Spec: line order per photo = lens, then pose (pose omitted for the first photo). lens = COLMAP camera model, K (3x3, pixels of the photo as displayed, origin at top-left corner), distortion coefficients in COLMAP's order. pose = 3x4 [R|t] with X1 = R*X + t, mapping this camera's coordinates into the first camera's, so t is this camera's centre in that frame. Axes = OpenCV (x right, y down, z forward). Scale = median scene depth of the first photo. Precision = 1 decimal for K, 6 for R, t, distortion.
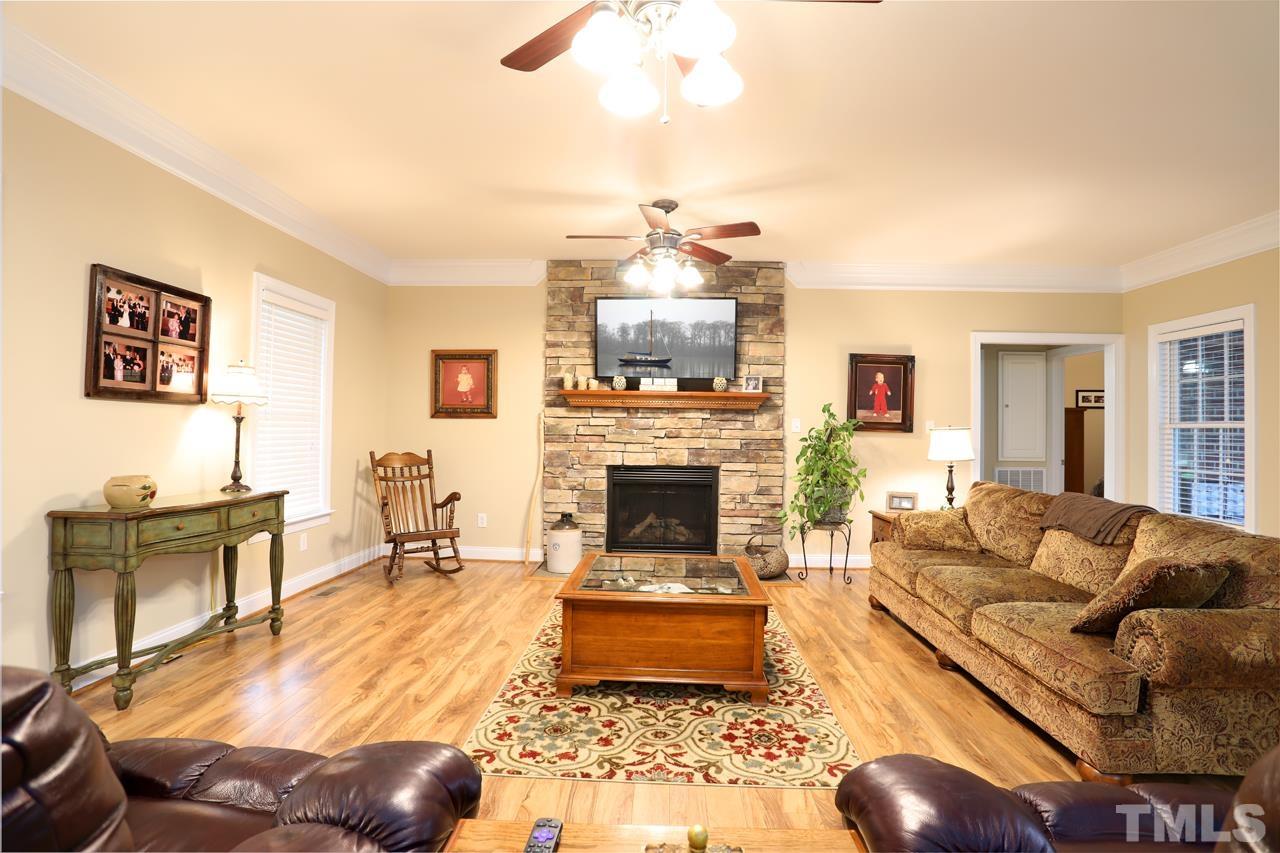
lens RADIAL K [[613.9, 0, 632.2], [0, 613.9, 425.5], [0, 0, 1]] dist [-0.053592, 0.008567]
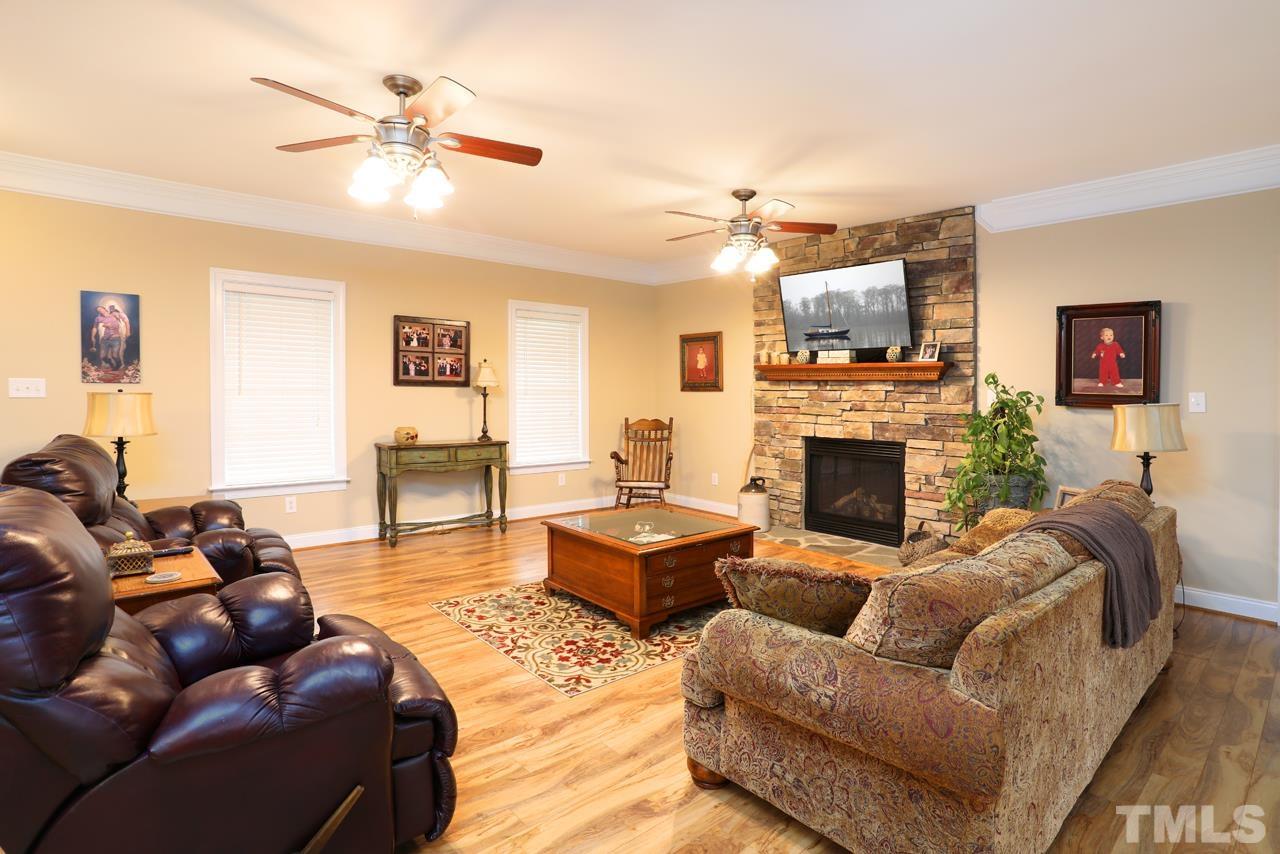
lens RADIAL K [[613.9, 0, 650.0], [0, 613.9, 405.9], [0, 0, 1]] dist [-0.053592, 0.008567]
pose [[0.710988, 0.010884, -0.703120, 0.526192], [0.003813, 0.999806, 0.019332, -0.007751], [0.703194, -0.016426, 0.710809, 0.087559]]
